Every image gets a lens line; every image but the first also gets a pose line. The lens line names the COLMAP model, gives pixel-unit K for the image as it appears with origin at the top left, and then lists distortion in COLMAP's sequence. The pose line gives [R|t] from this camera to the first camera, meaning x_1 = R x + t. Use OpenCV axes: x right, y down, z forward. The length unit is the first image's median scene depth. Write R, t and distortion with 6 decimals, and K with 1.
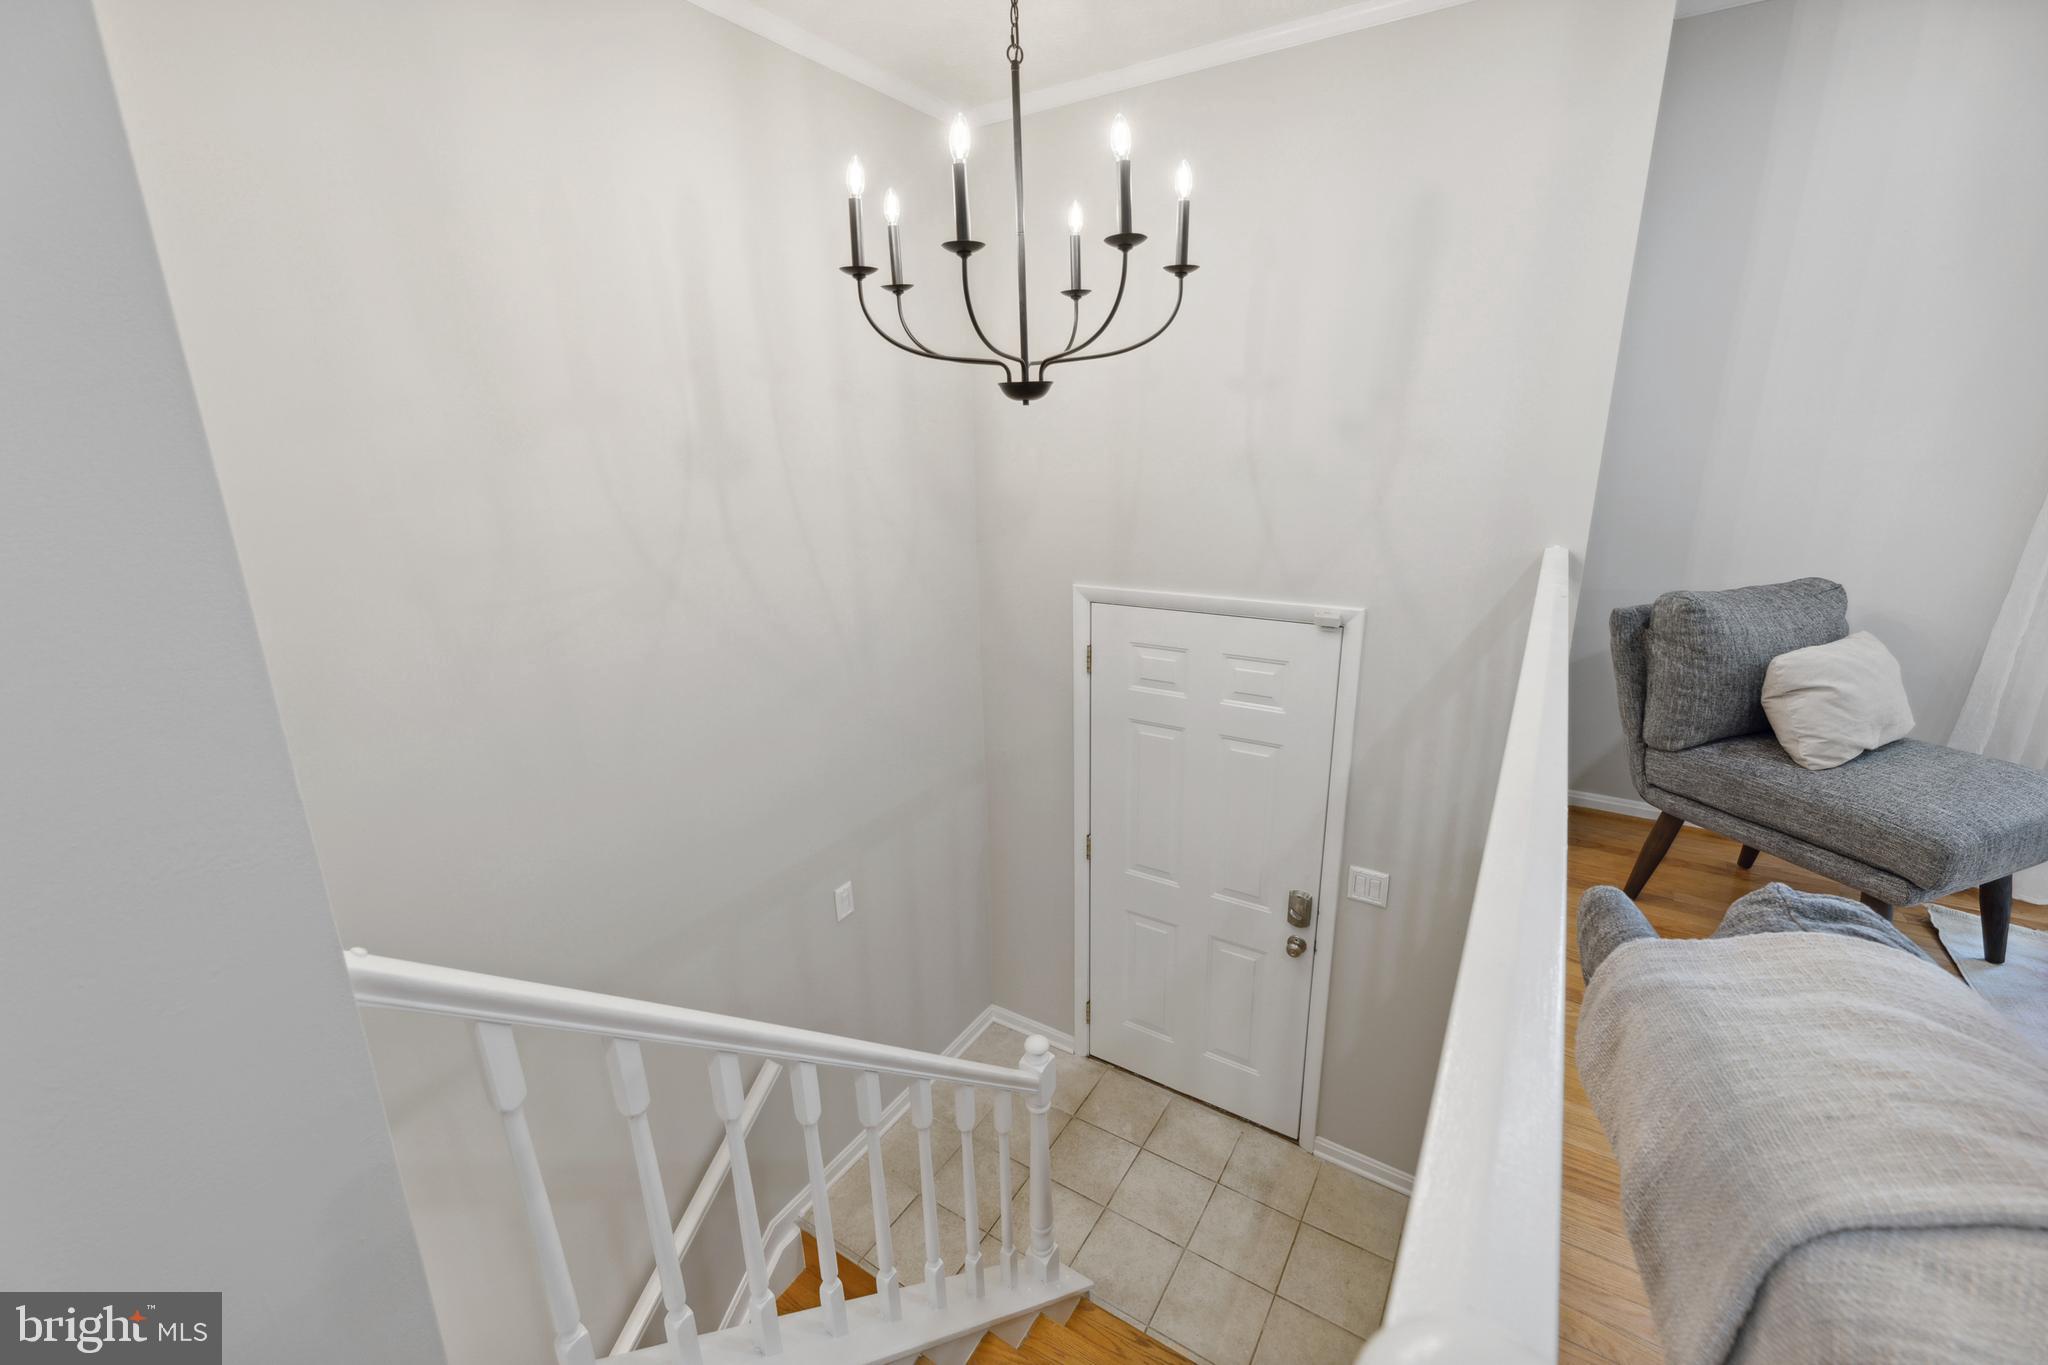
lens RADIAL K [[848.1, 0, 1029.6], [0, 848.1, 680.3], [0, 0, 1]] dist [0.004283, 0.000895]
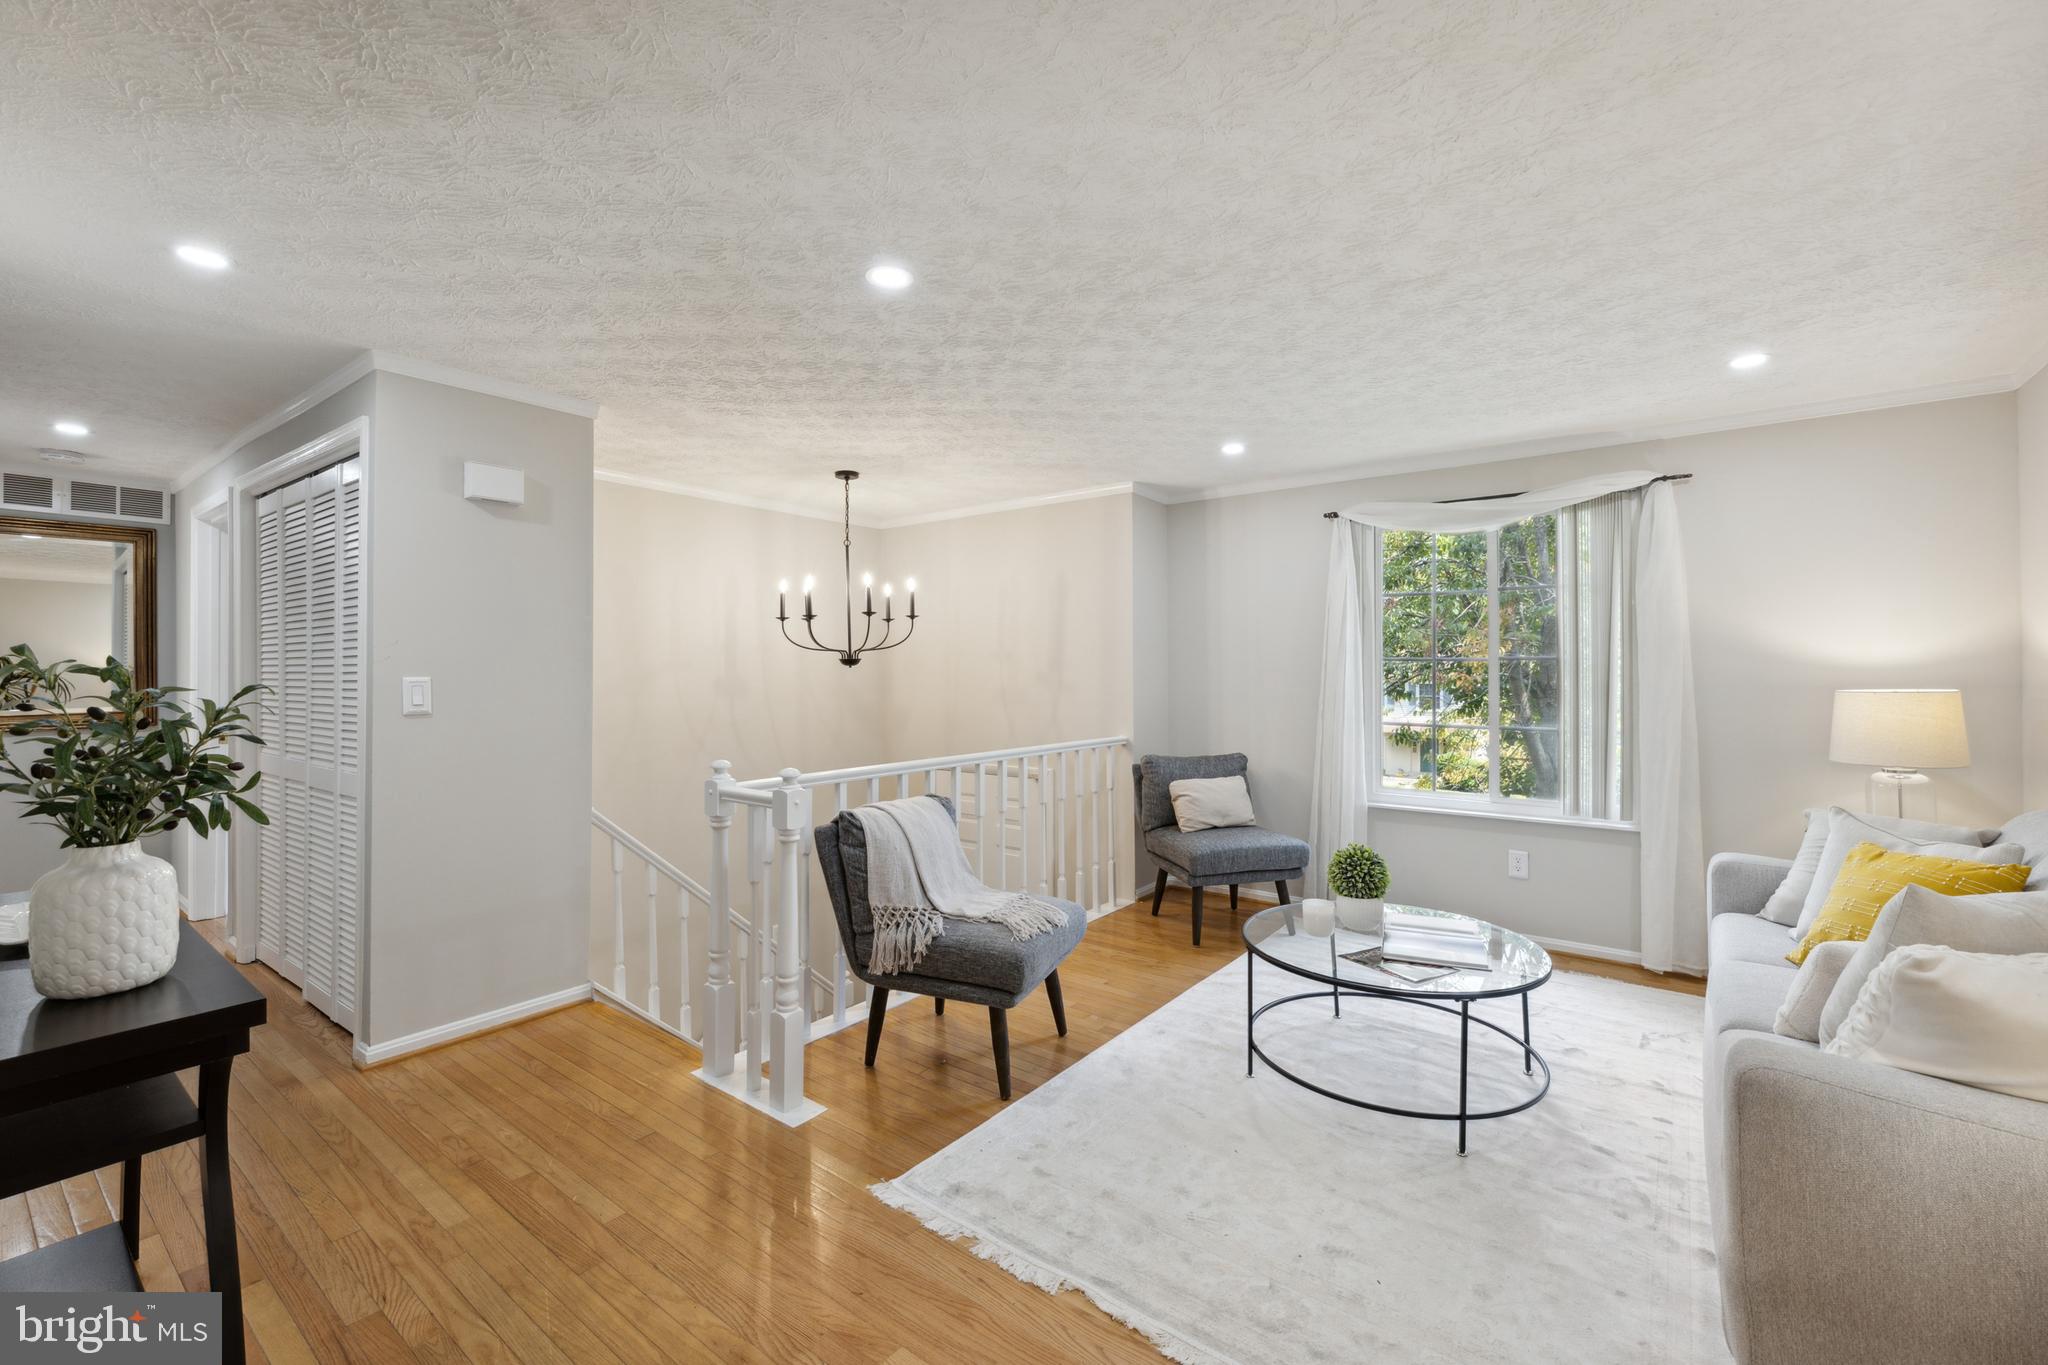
lens RADIAL K [[848.1, 0, 1032.5], [0, 848.1, 671.6], [0, 0, 1]] dist [0.004283, 0.000895]
pose [[0.994802, 0.016051, -0.100558, 0.753055], [-0.044209, 0.957657, -0.284499, 0.350251], [0.091733, 0.287465, 0.953388, -1.252054]]
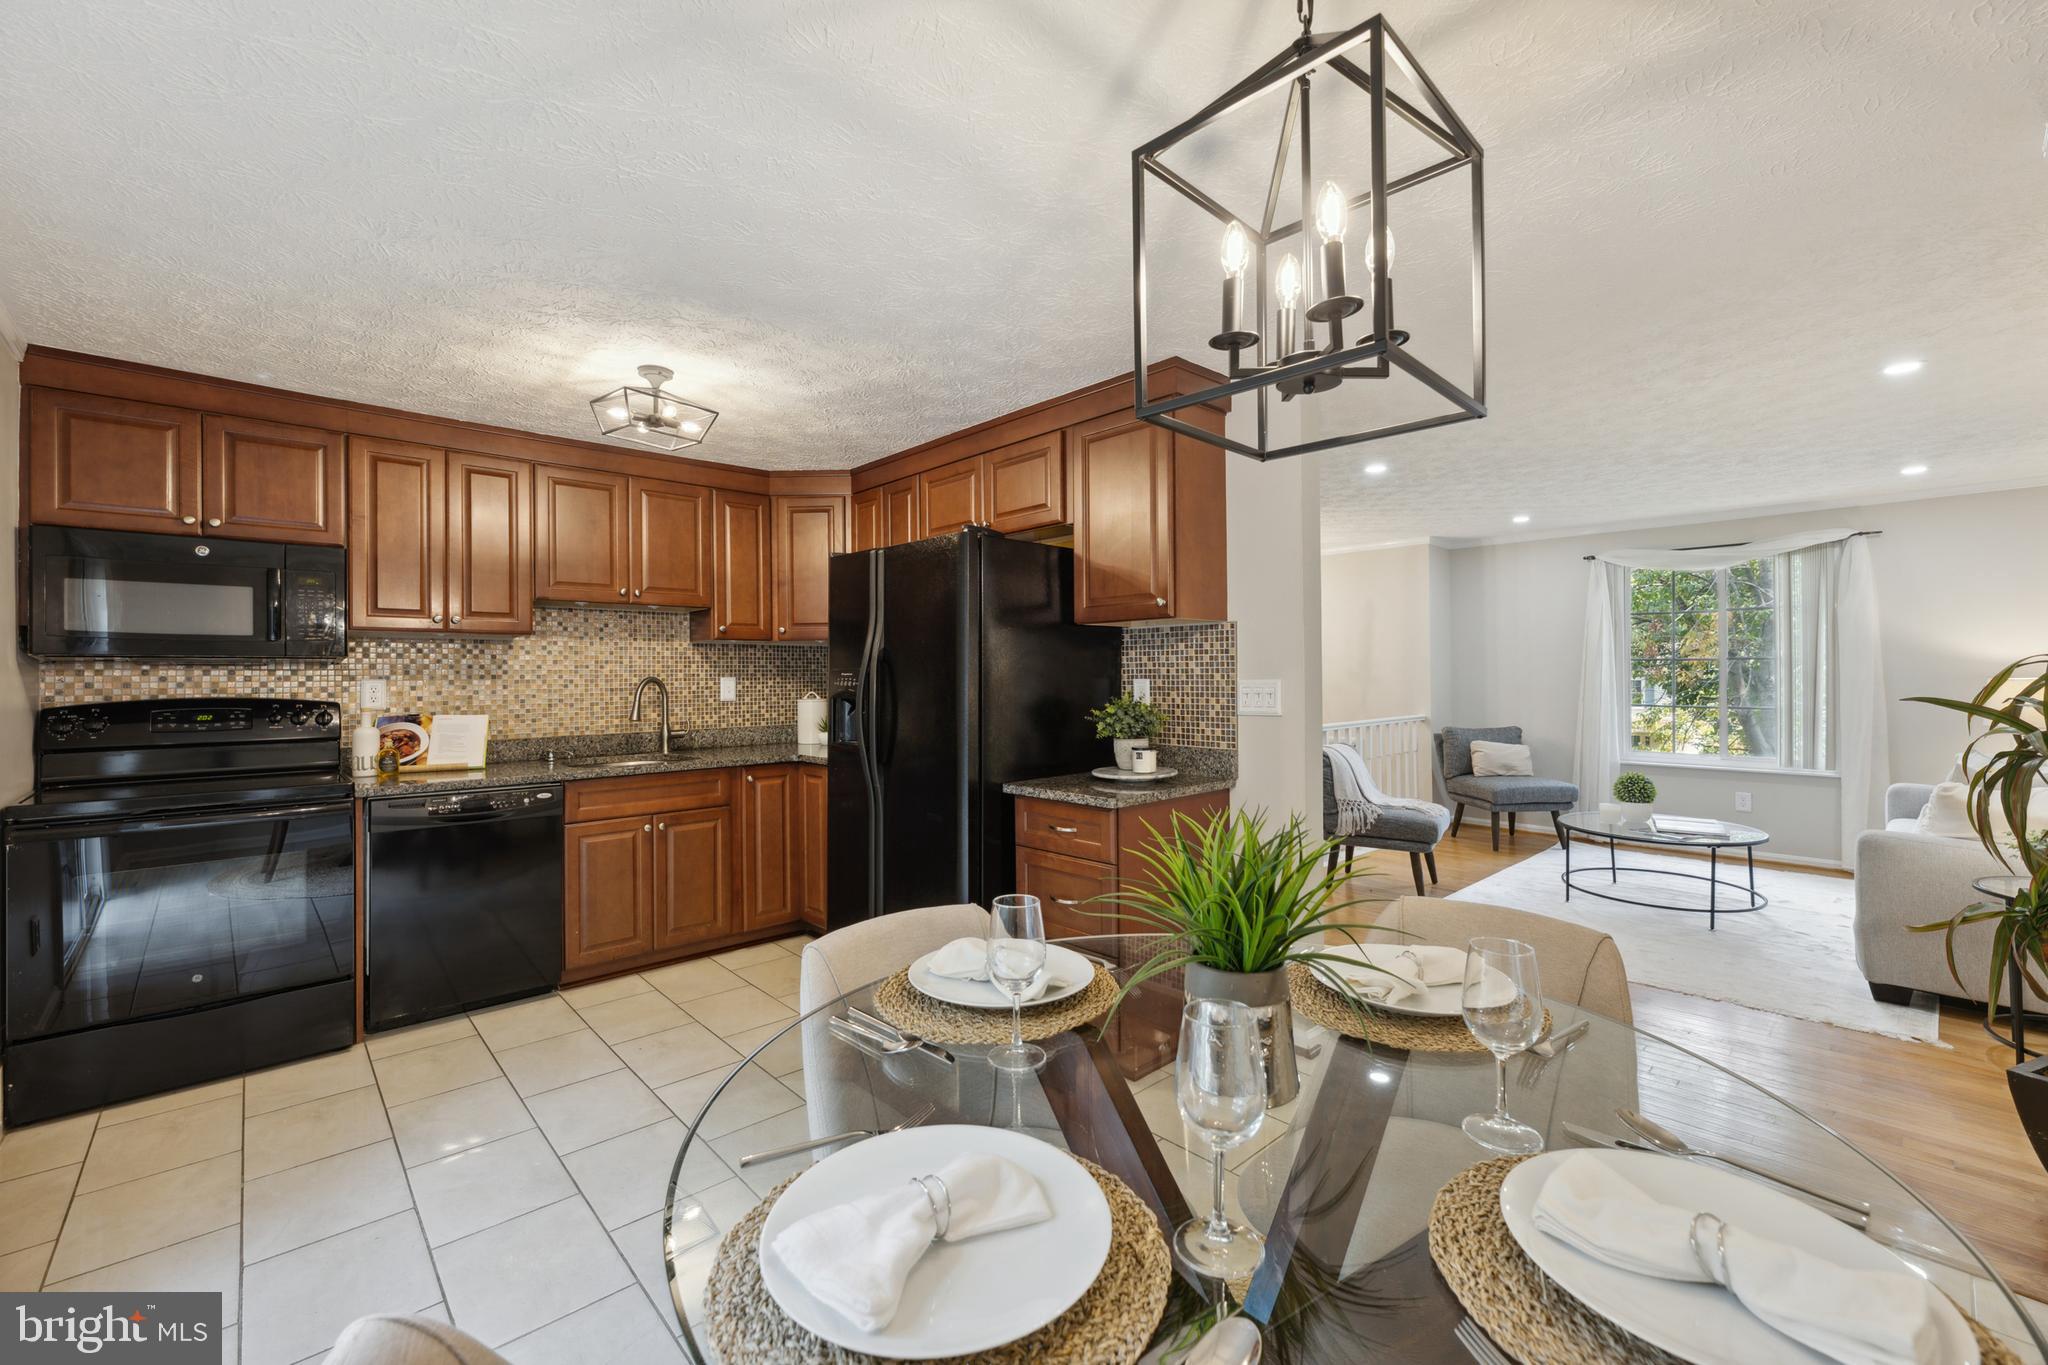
lens RADIAL K [[848.1, 0, 994.3], [0, 848.1, 676.1], [0, 0, 1]] dist [0.004283, 0.000895]
pose [[0.956776, 0.011429, -0.290602, 0.084616], [-0.092162, 0.959643, -0.265690, 0.768519], [0.275837, 0.280988, 0.919217, -2.614808]]
